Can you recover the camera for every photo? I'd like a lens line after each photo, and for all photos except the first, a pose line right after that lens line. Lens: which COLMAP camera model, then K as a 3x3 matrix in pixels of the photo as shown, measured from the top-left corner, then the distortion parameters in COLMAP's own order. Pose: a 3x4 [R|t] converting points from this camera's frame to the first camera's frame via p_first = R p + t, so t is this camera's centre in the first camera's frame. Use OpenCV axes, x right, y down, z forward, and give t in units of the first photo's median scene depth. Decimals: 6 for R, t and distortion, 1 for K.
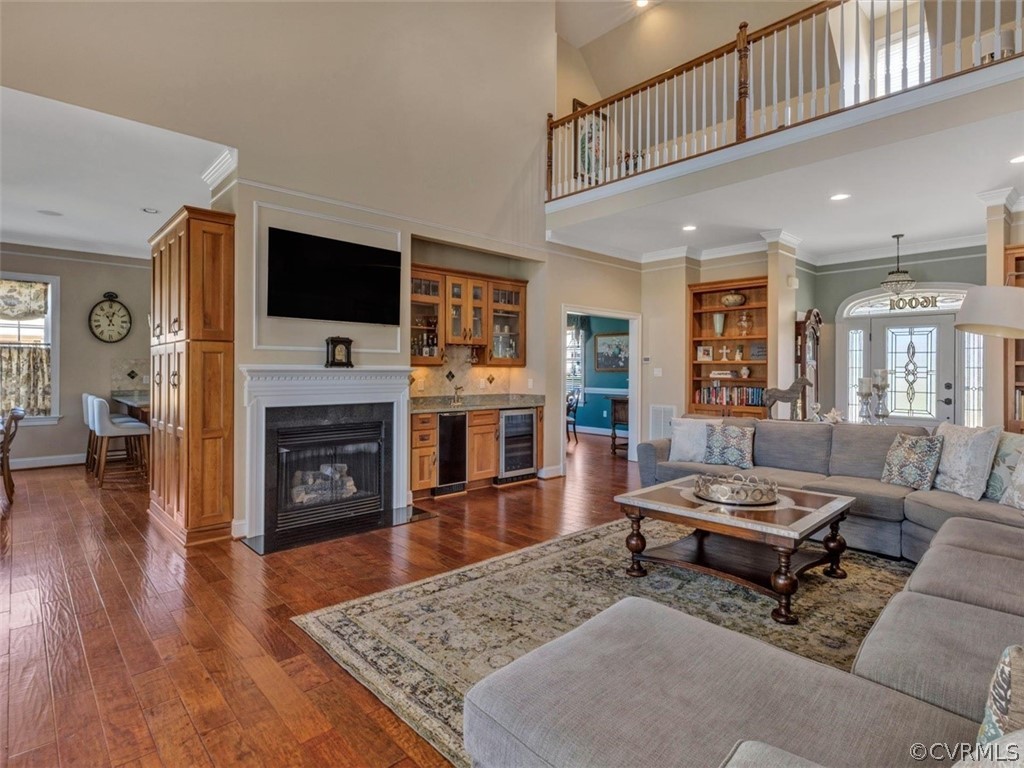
lens RADIAL K [[540.1, 0, 502.7], [0, 540.1, 365.3], [0, 0, 1]] dist [0.000571, 0.002175]
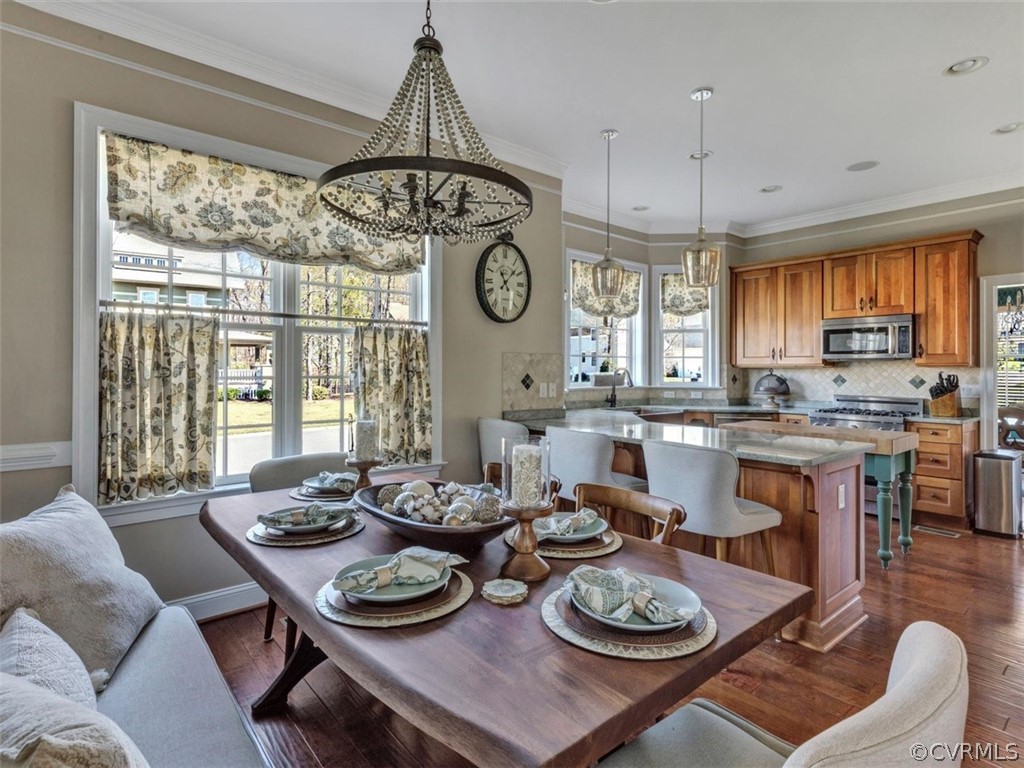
lens RADIAL K [[540.1, 0, 492.1], [0, 540.1, 367.8], [0, 0, 1]] dist [0.000571, 0.002175]
pose [[0.998886, -0.000222, -0.047187, -0.774809], [0.000363, 0.999996, 0.002962, 0.002070], [0.047186, -0.002976, 0.998882, 0.503364]]
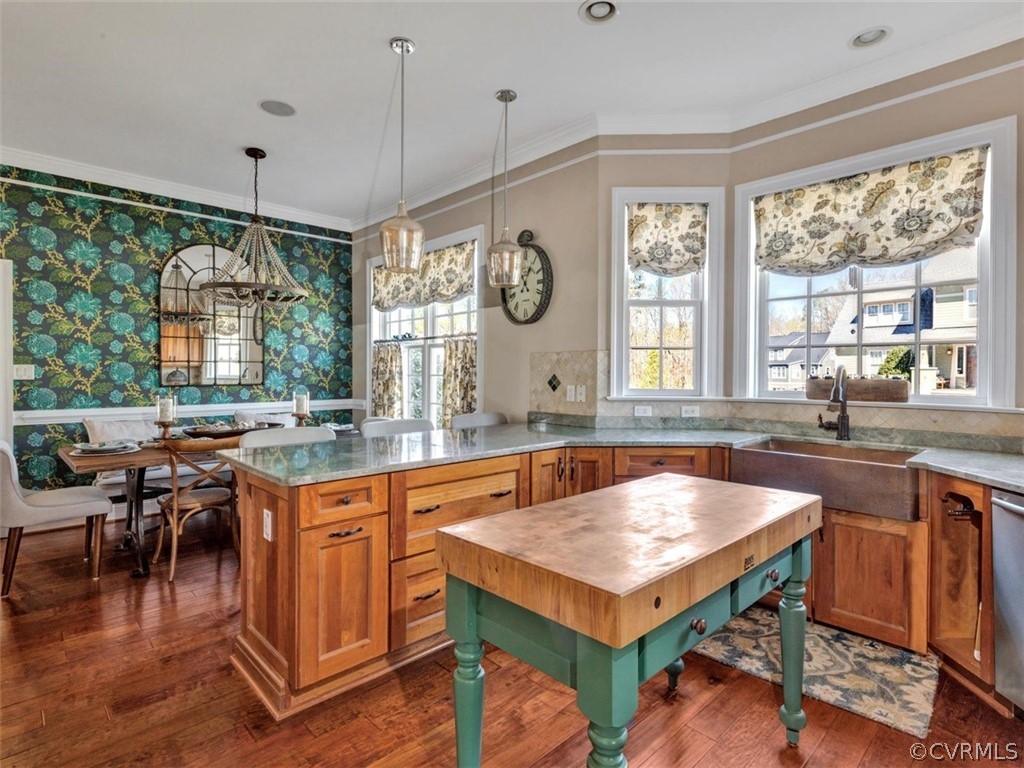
lens RADIAL K [[540.1, 0, 507.4], [0, 540.1, 375.0], [0, 0, 1]] dist [0.000571, 0.002175]
pose [[0.024930, 0.004632, -0.999678, -0.196163], [0.005876, 0.999971, 0.004779, 0.008244], [0.999672, -0.005993, 0.024902, 1.051983]]
